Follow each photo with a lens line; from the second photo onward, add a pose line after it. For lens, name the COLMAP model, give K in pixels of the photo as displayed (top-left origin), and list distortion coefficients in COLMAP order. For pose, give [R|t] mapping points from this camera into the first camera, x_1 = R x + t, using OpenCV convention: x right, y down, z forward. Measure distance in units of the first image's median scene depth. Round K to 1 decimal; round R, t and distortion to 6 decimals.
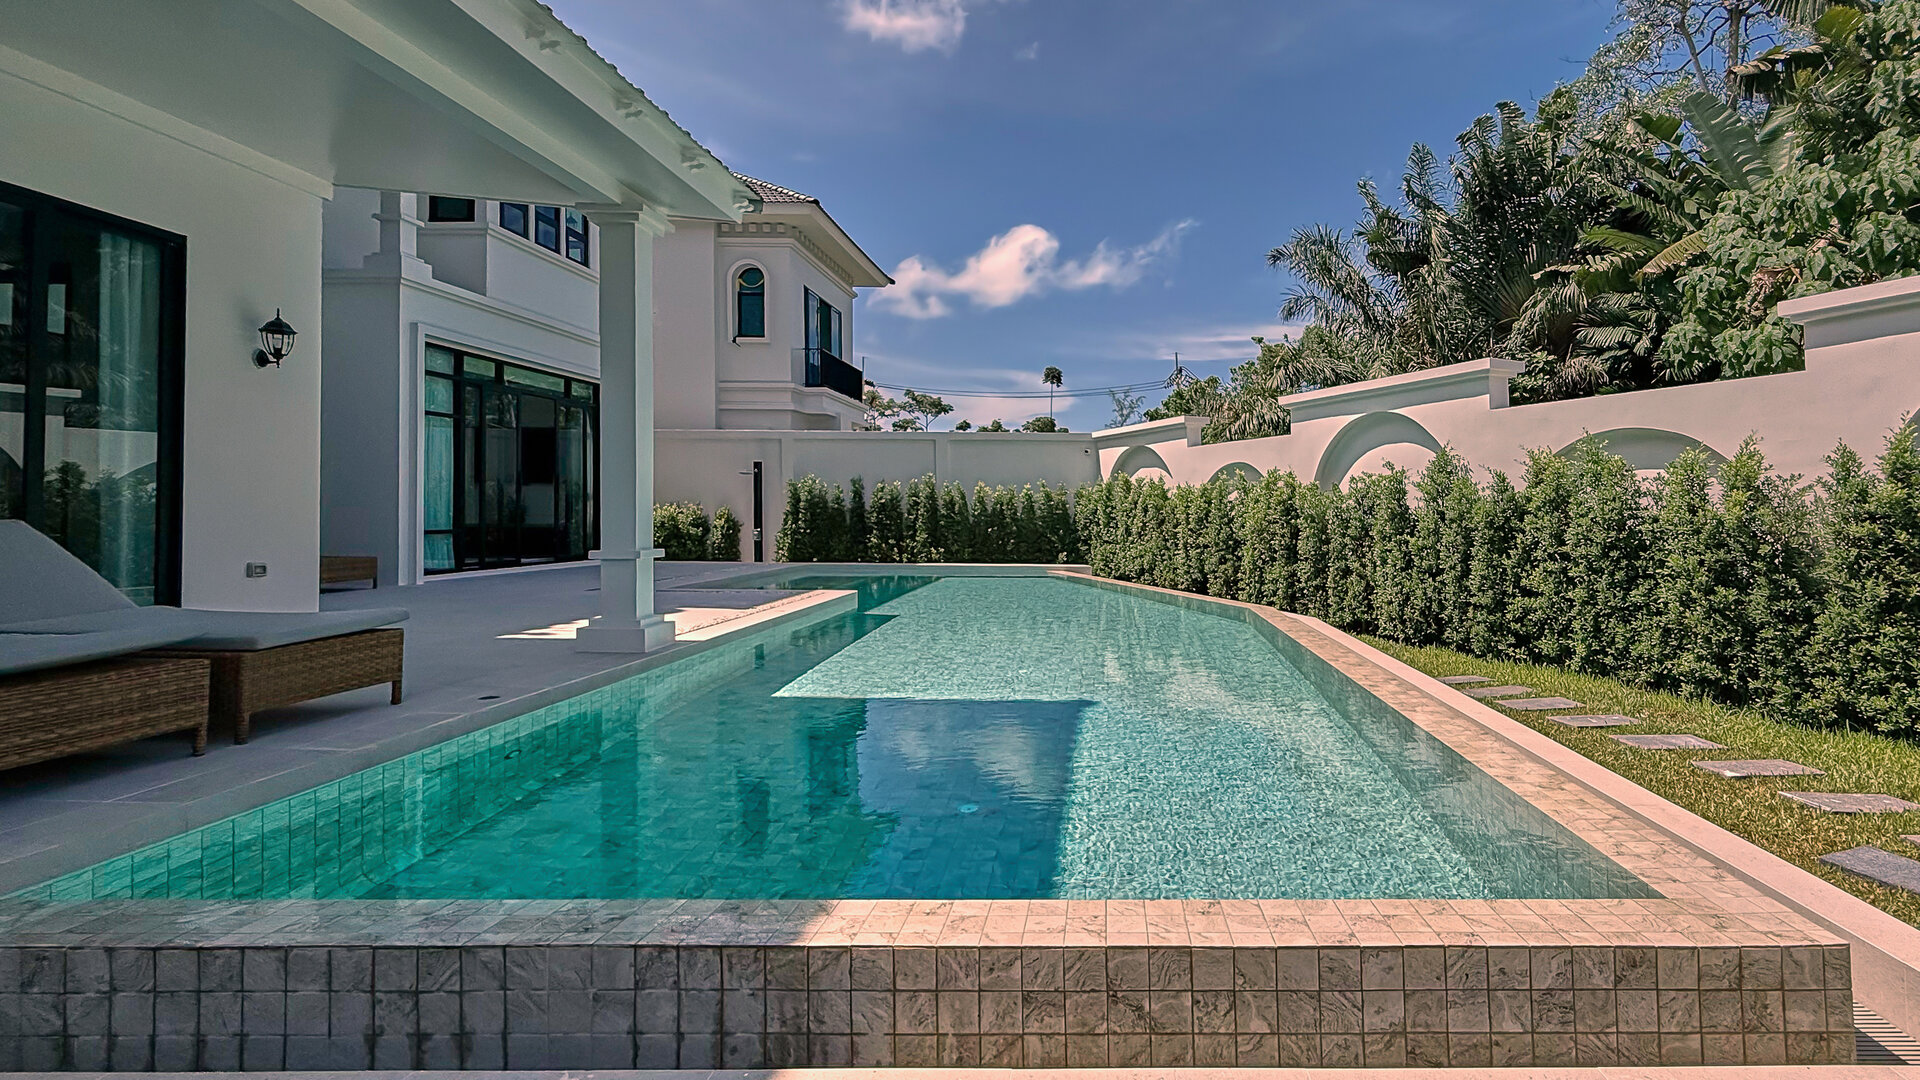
lens RADIAL K [[868.7, 0, 1123.0], [0, 868.7, 519.2], [0, 0, 1]] dist [-0.000534, -0.001457]
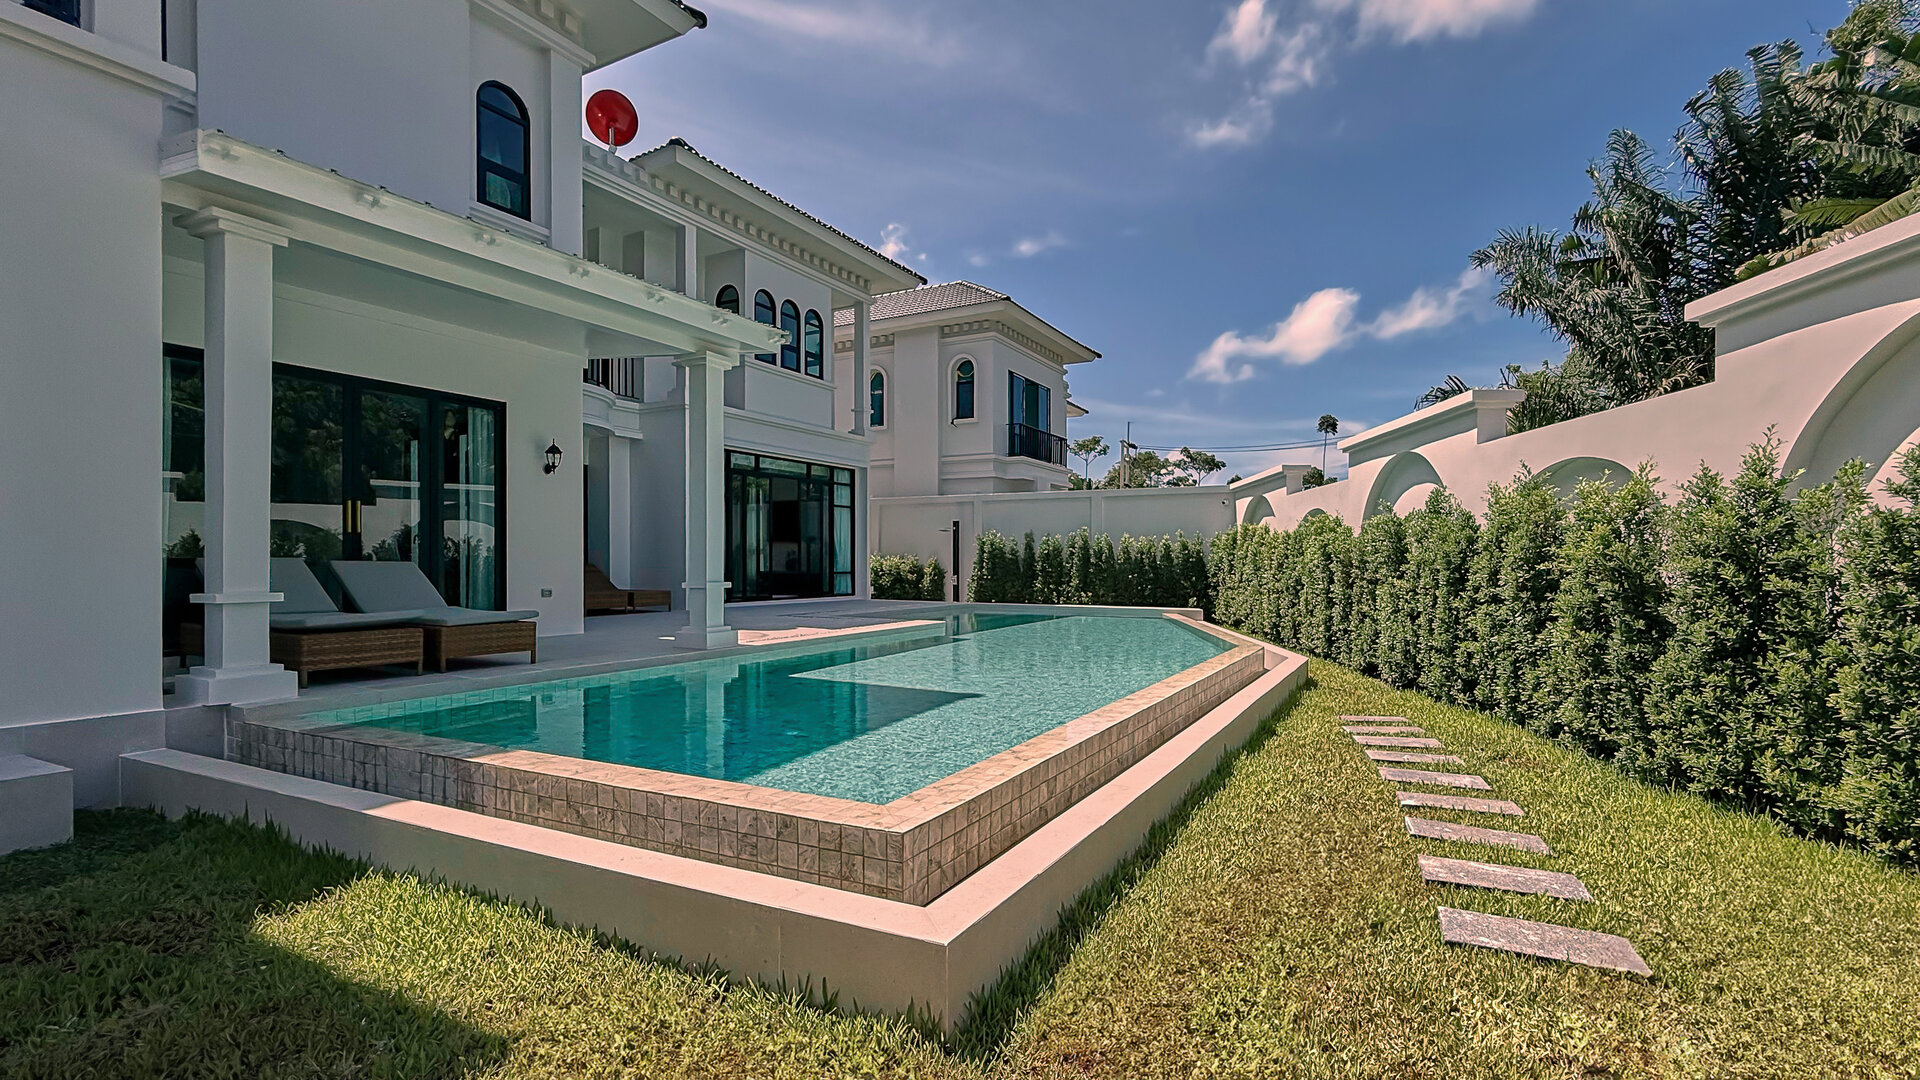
lens RADIAL K [[846.6, 0, 1035.7], [0, 846.6, 585.5], [0, 0, 1]] dist [0.002532, 0.000498]
pose [[0.894561, 0.006329, -0.446901, 0.223242], [0.000578, 0.999883, 0.015317, 0.007122], [0.446945, -0.013961, 0.894452, -0.022675]]
